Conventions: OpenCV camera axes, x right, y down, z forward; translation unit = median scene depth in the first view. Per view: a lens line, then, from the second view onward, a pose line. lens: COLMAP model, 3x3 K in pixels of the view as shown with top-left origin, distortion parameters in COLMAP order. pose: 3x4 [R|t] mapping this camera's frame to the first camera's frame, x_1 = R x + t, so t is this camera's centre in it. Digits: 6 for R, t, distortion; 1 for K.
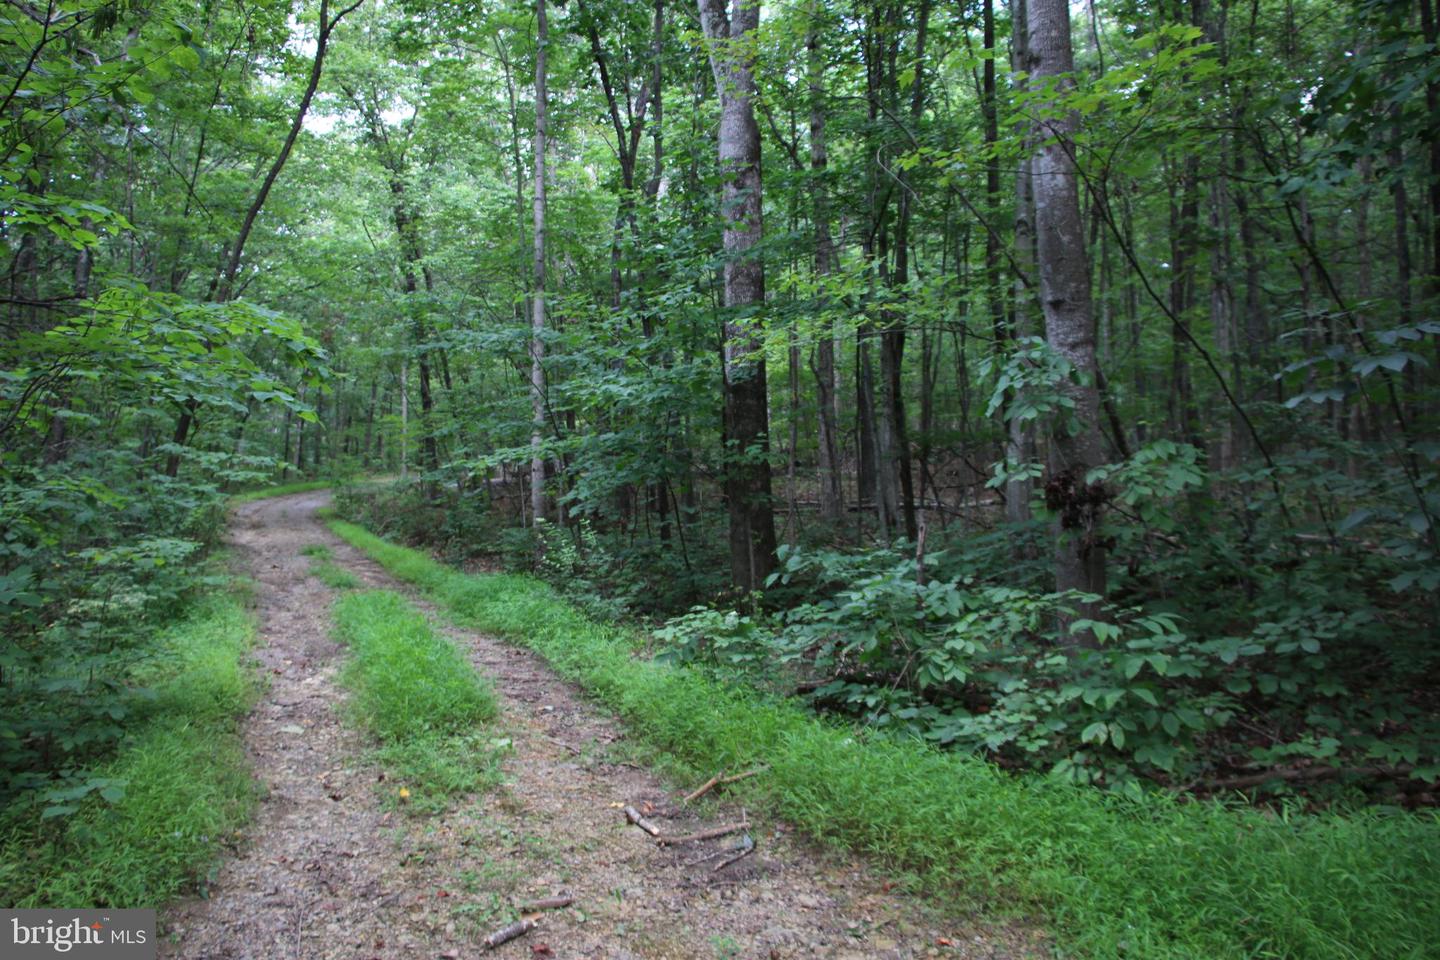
lens RADIAL K [[1190.0, 0, 720.0], [0, 1190.0, 480.0], [0, 0, 1]] dist [-0.145303, 0.004757]
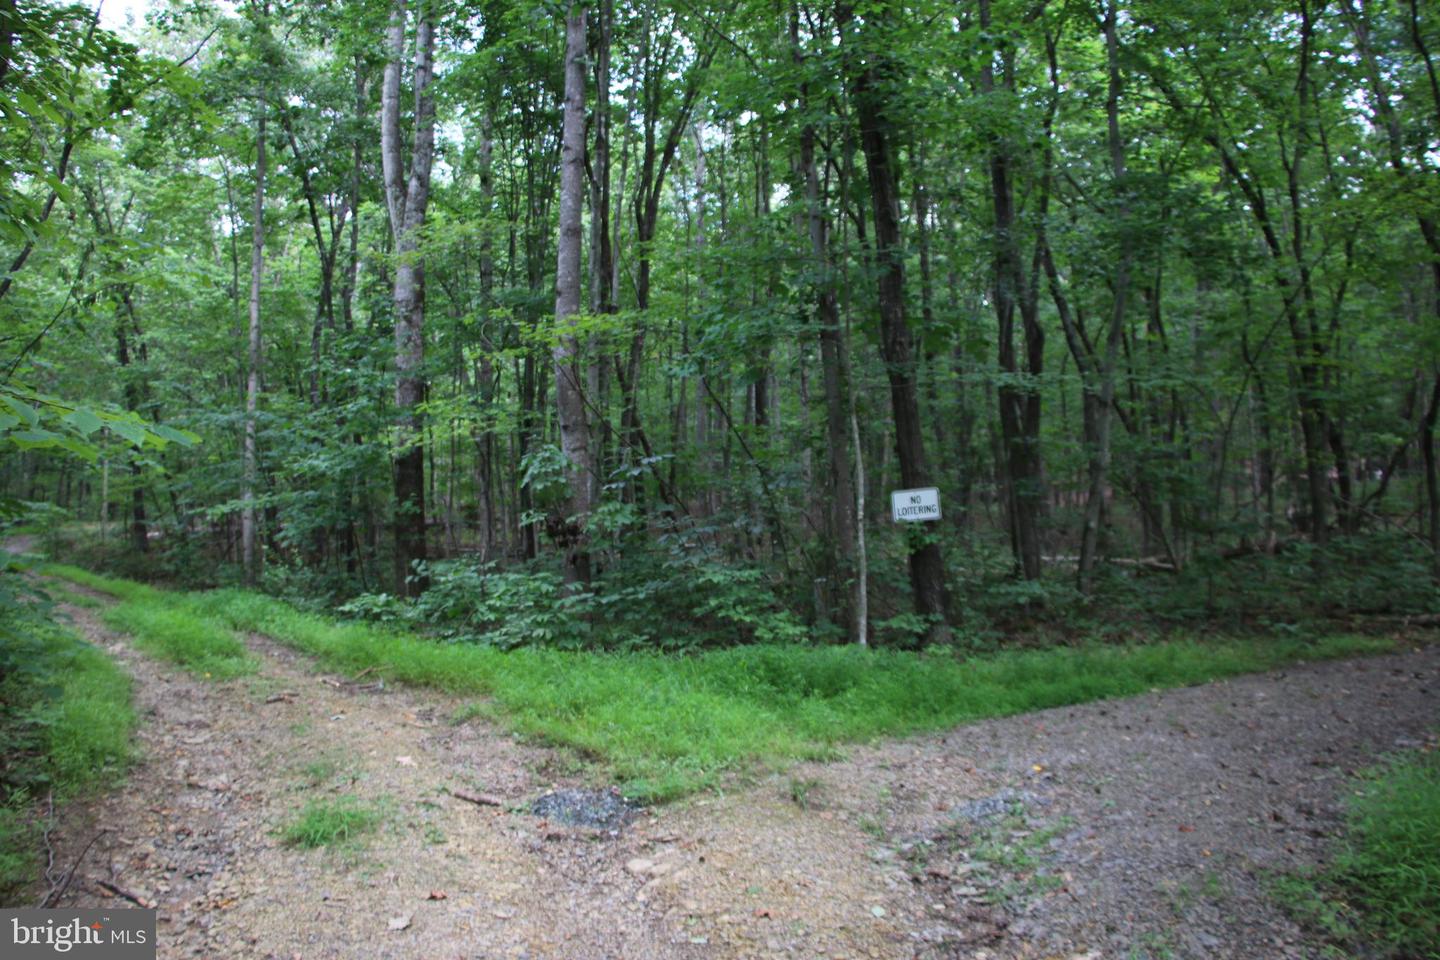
lens RADIAL K [[1190.0, 0, 720.0], [0, 1190.0, 480.0], [0, 0, 1]] dist [-0.145303, 0.004757]
pose [[0.968173, 0.019702, 0.249507, 0.039152], [-0.007670, 0.998764, -0.049102, 0.015090], [-0.250166, 0.045626, 0.967127, -0.579985]]
